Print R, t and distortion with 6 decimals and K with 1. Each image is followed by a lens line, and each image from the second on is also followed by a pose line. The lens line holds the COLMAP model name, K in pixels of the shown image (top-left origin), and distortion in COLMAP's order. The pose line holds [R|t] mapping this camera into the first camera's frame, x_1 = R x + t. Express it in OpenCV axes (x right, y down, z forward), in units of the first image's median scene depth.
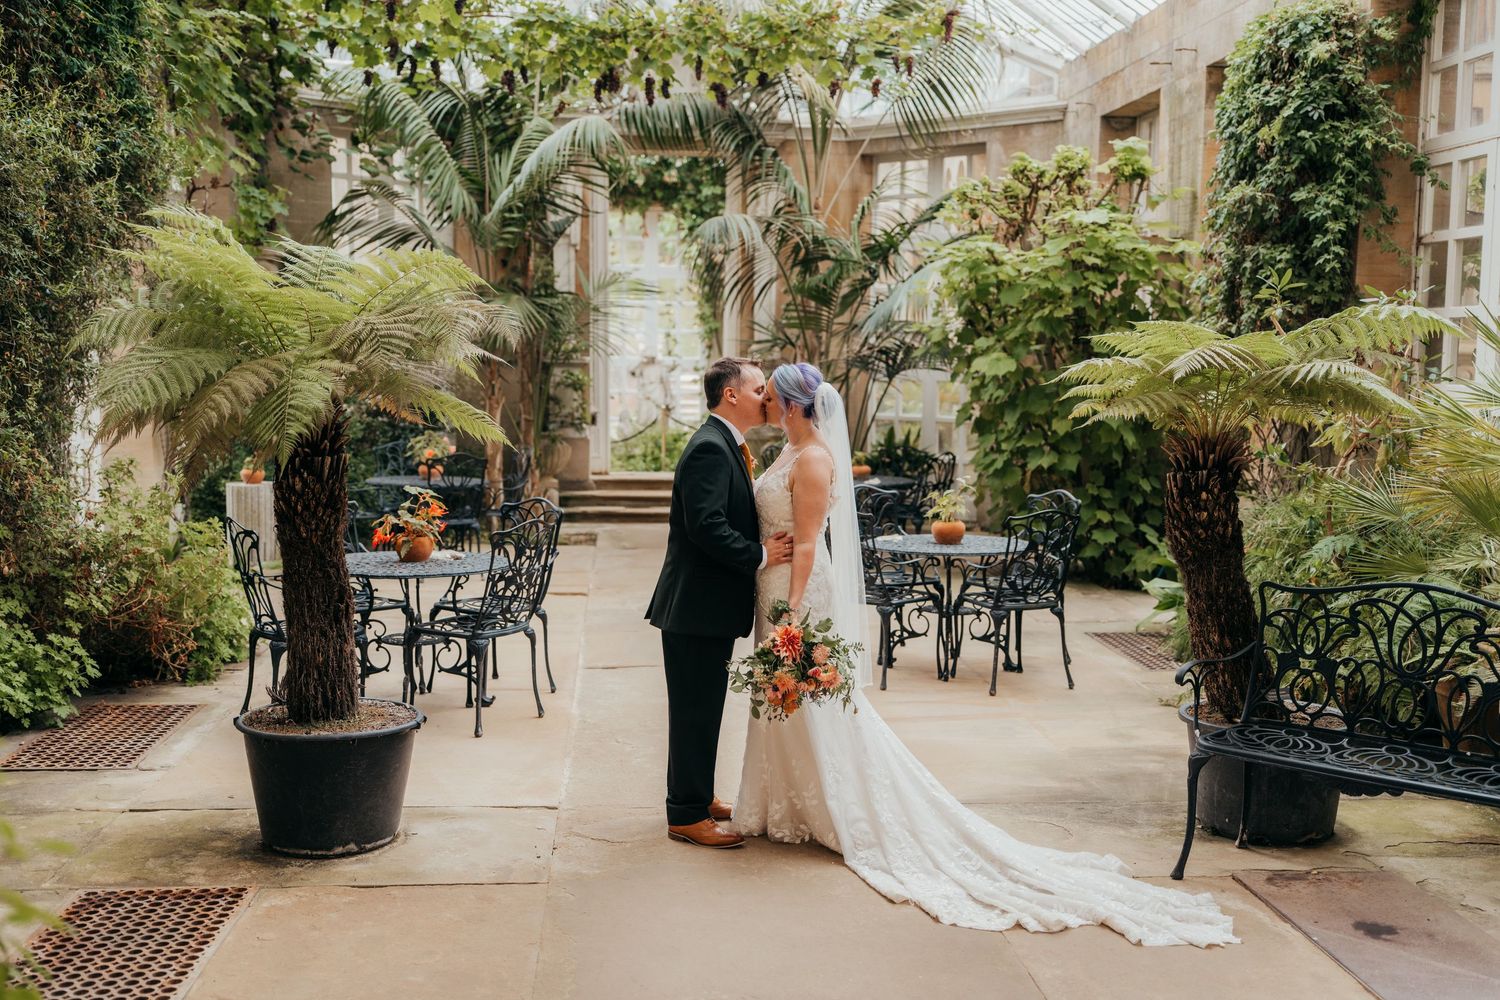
lens RADIAL K [[1557.7, 0, 749.6], [0, 1557.7, 525.7], [0, 0, 1]] dist [0.085676, -0.230370]
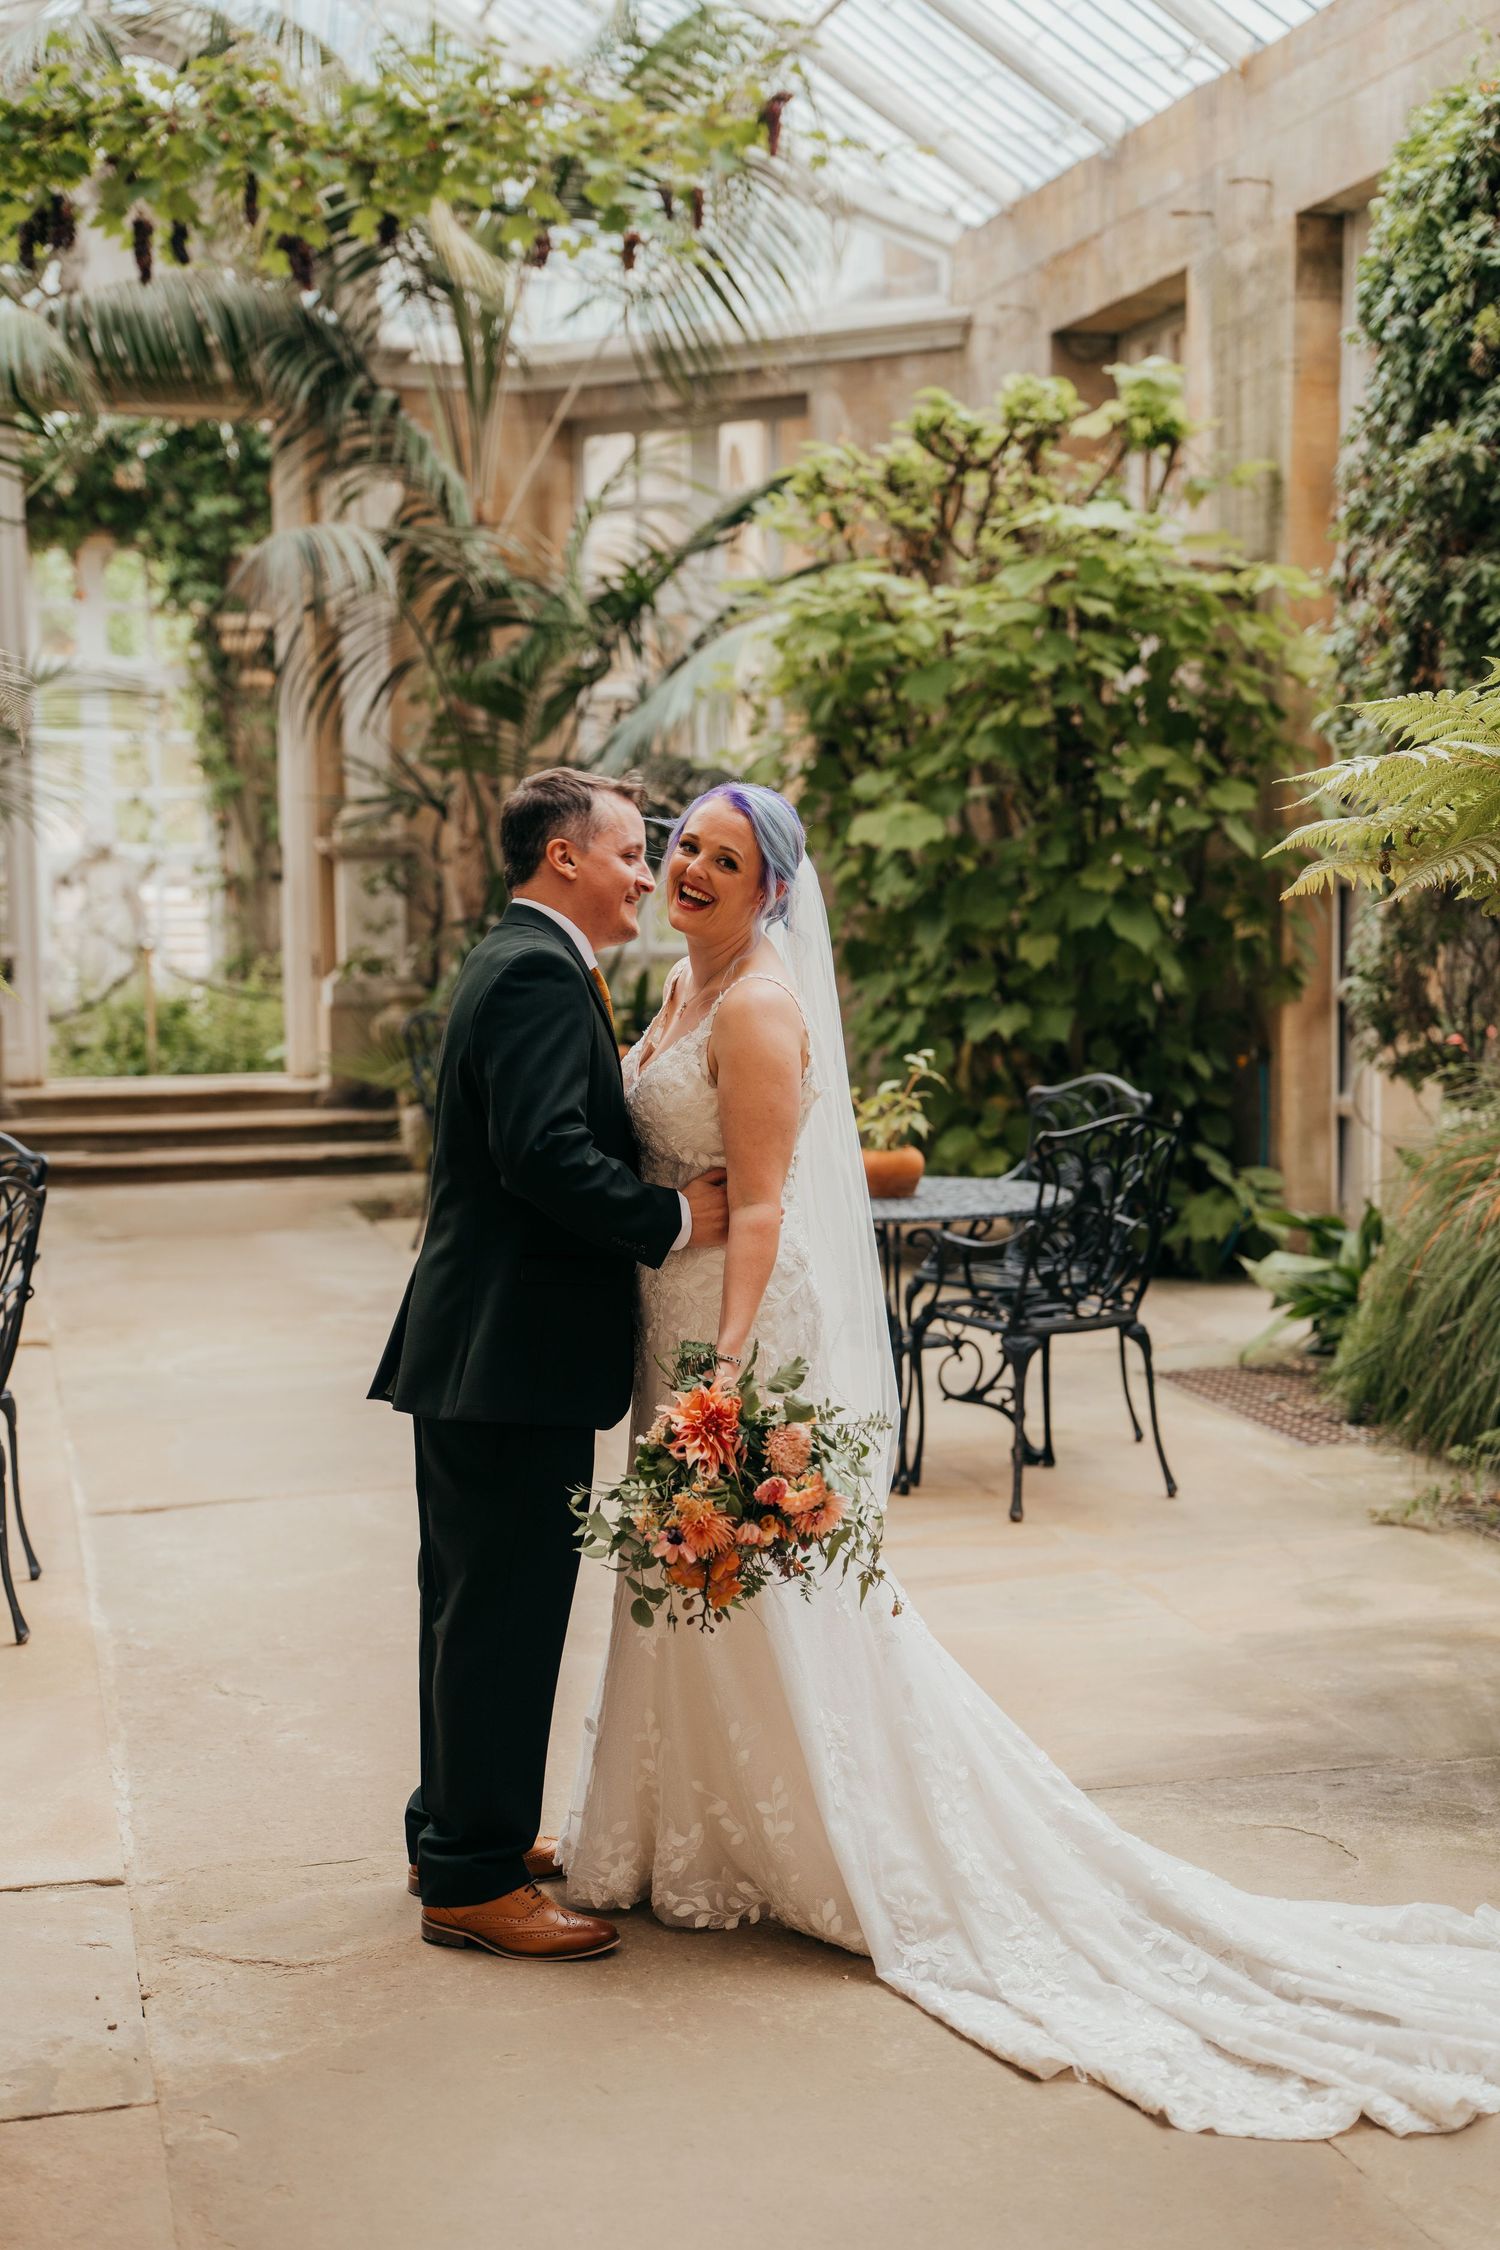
lens RADIAL K [[2927.2, 0, 750.0], [0, 2927.2, 1125.0], [0, 0, 1]] dist [0.229630, -0.585852]
pose [[0.985063, -0.036369, 0.168310, -0.046289], [0.039296, 0.999128, -0.014091, 0.000405], [-0.167651, 0.020495, 0.985633, 0.109392]]
